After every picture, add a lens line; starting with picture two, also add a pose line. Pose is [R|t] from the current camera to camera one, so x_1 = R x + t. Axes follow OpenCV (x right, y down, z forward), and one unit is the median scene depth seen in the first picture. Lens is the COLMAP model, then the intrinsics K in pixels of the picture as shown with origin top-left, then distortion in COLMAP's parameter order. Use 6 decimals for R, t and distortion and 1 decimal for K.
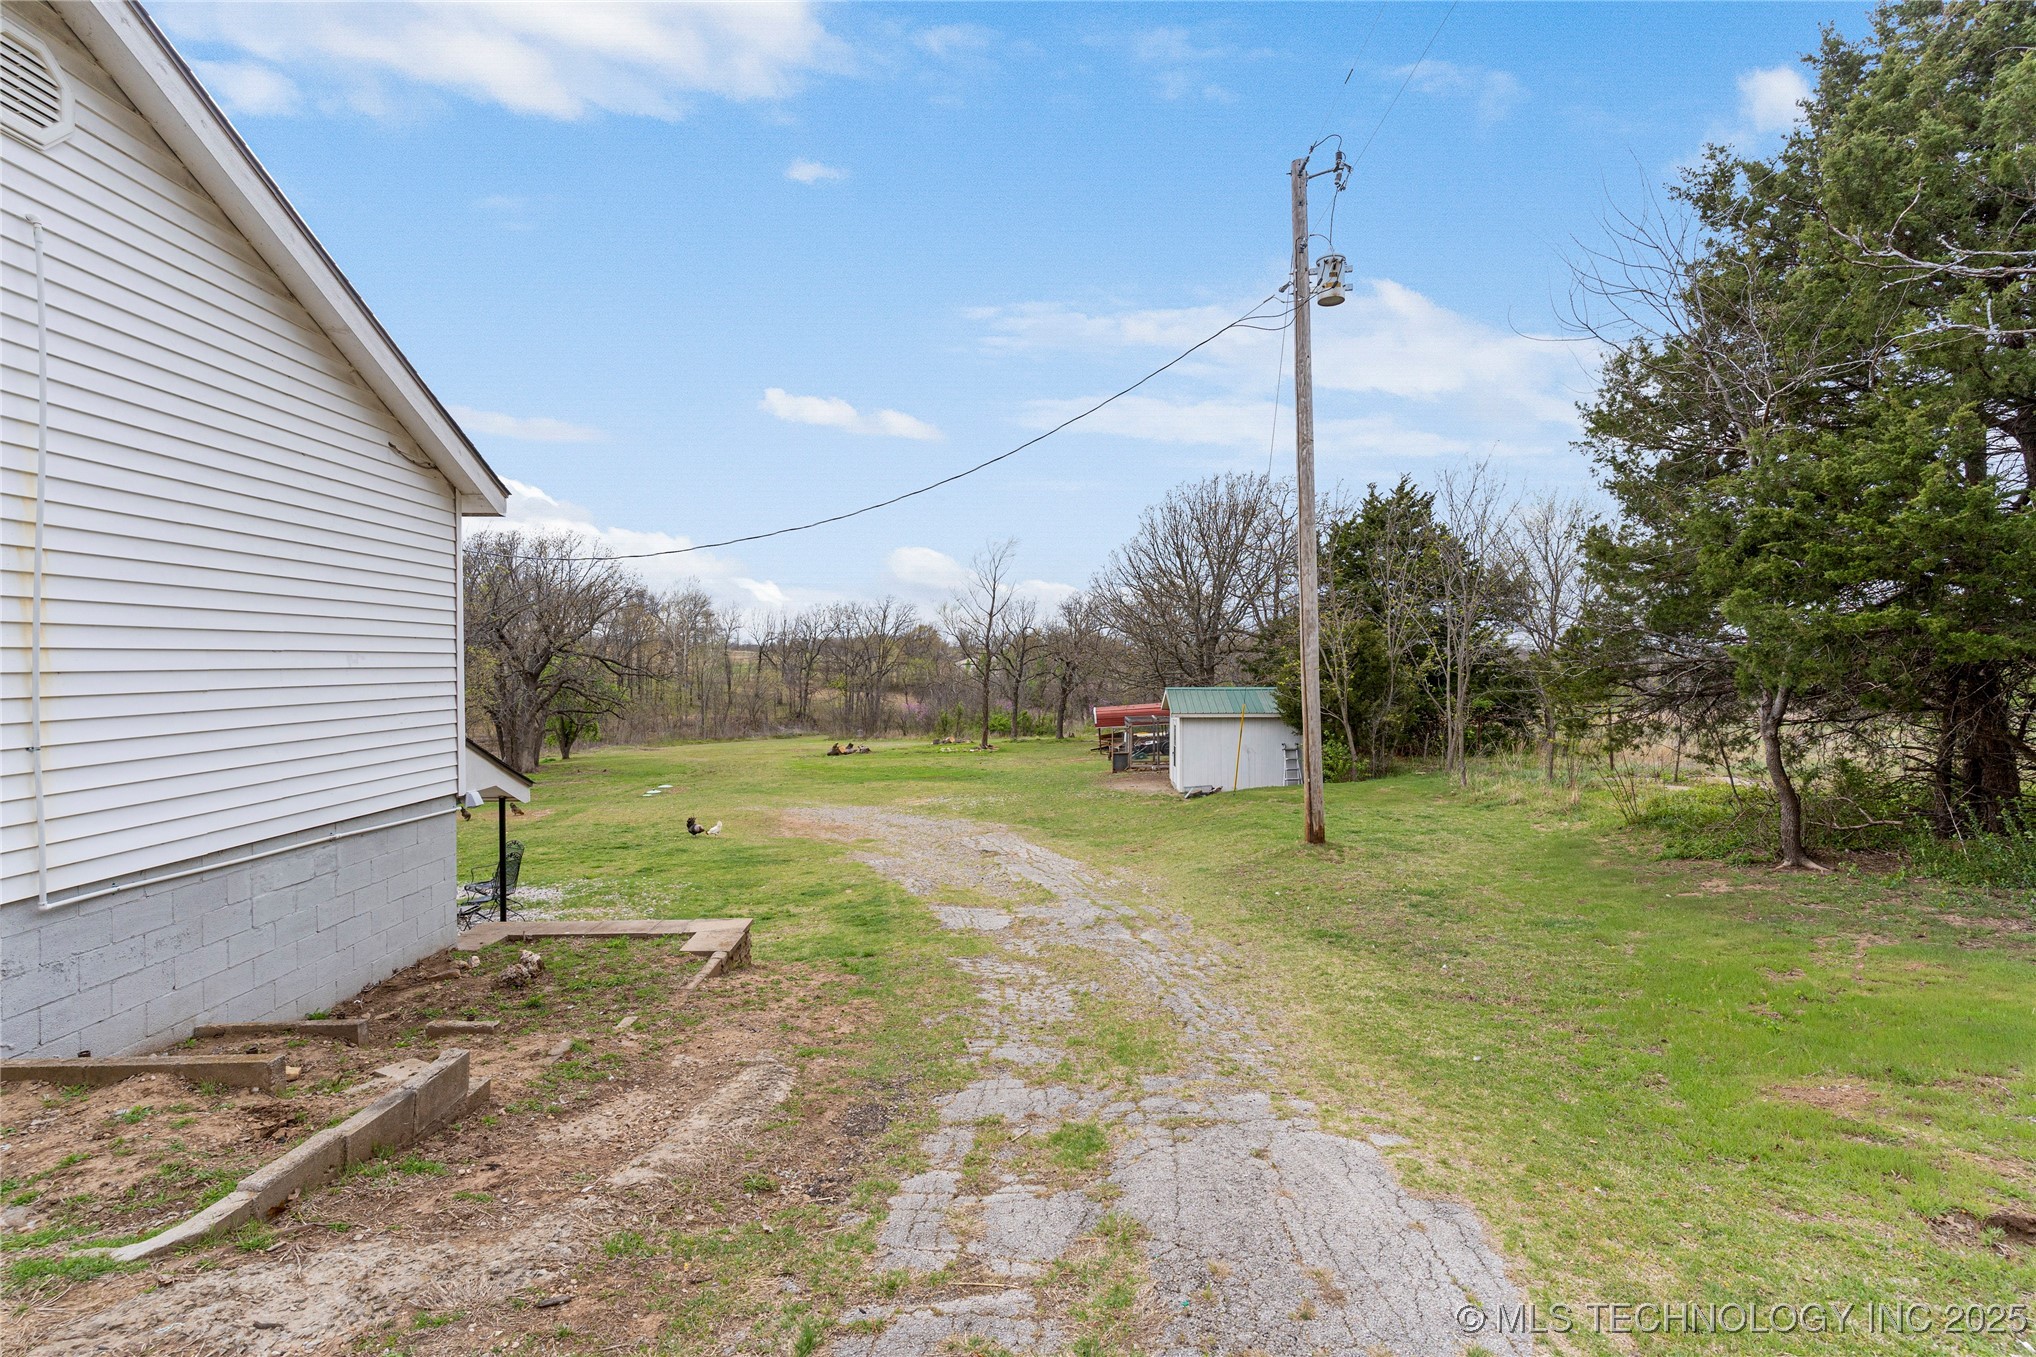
lens RADIAL K [[981.9, 0, 1085.2], [0, 981.9, 694.1], [0, 0, 1]] dist [-0.001249, -0.000108]
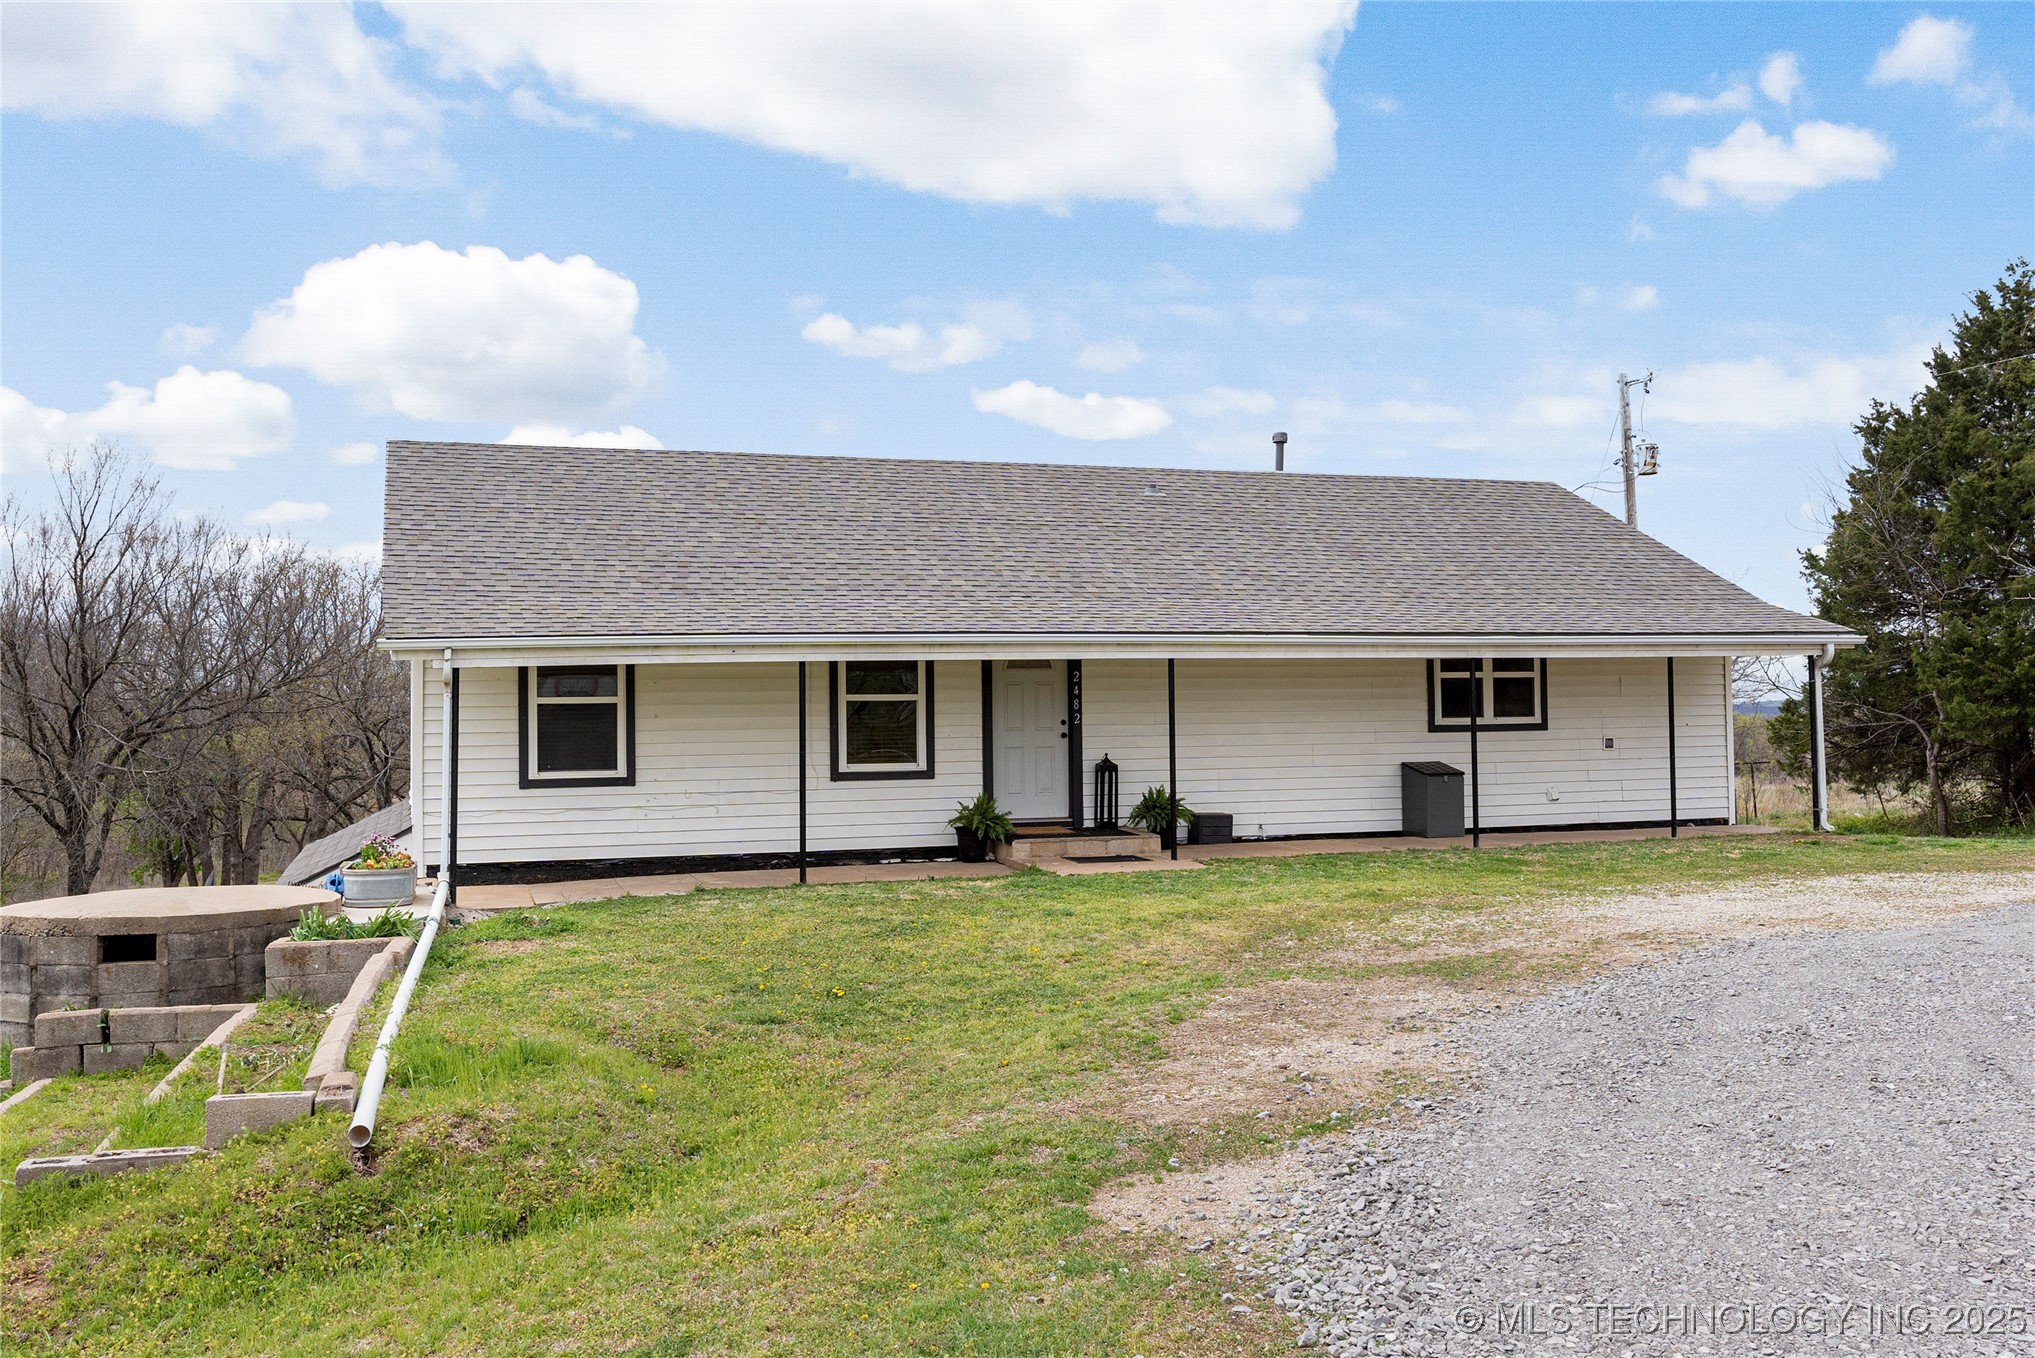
lens RADIAL K [[1730.9, 0, 1017.5], [0, 1730.9, 679.0], [0, 0, 1]] dist [0.000230, -0.008636]
pose [[0.968039, -0.003860, 0.250770, -1.274762], [0.019455, 0.998024, -0.059742, 0.035482], [-0.250044, 0.062711, 0.966201, -1.197767]]
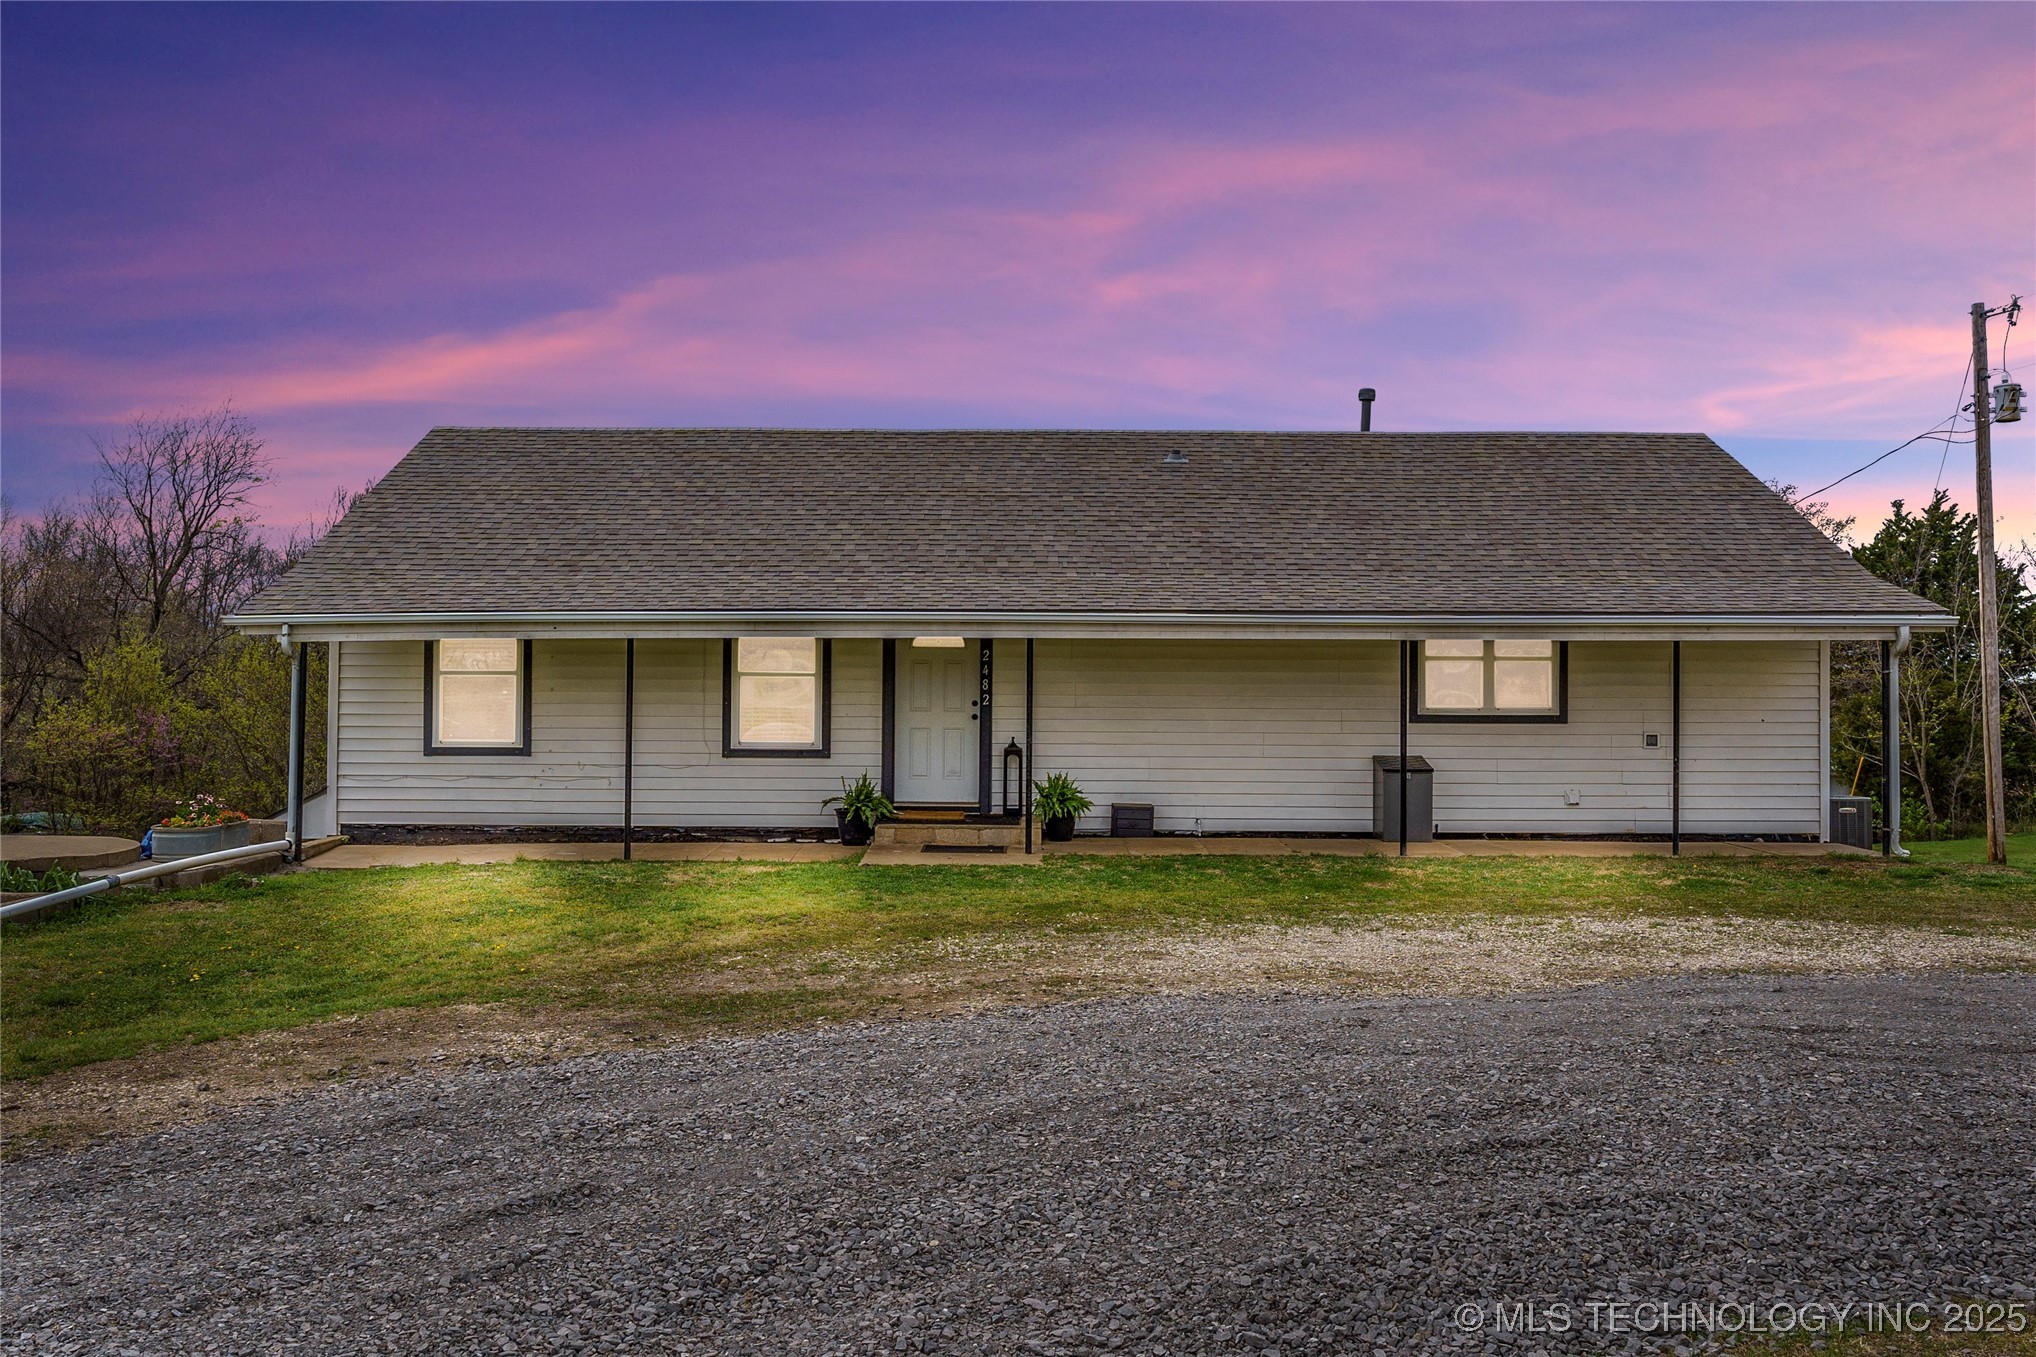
lens RADIAL K [[1731.8, 0, 1018.0], [0, 1731.8, 678.5], [0, 0, 1]] dist [0.000230, -0.008636]
pose [[0.997500, 0.008241, -0.070187, -0.808666], [-0.011460, 0.998895, -0.045587, 0.029655], [0.069733, 0.046278, 0.996492, -1.187197]]
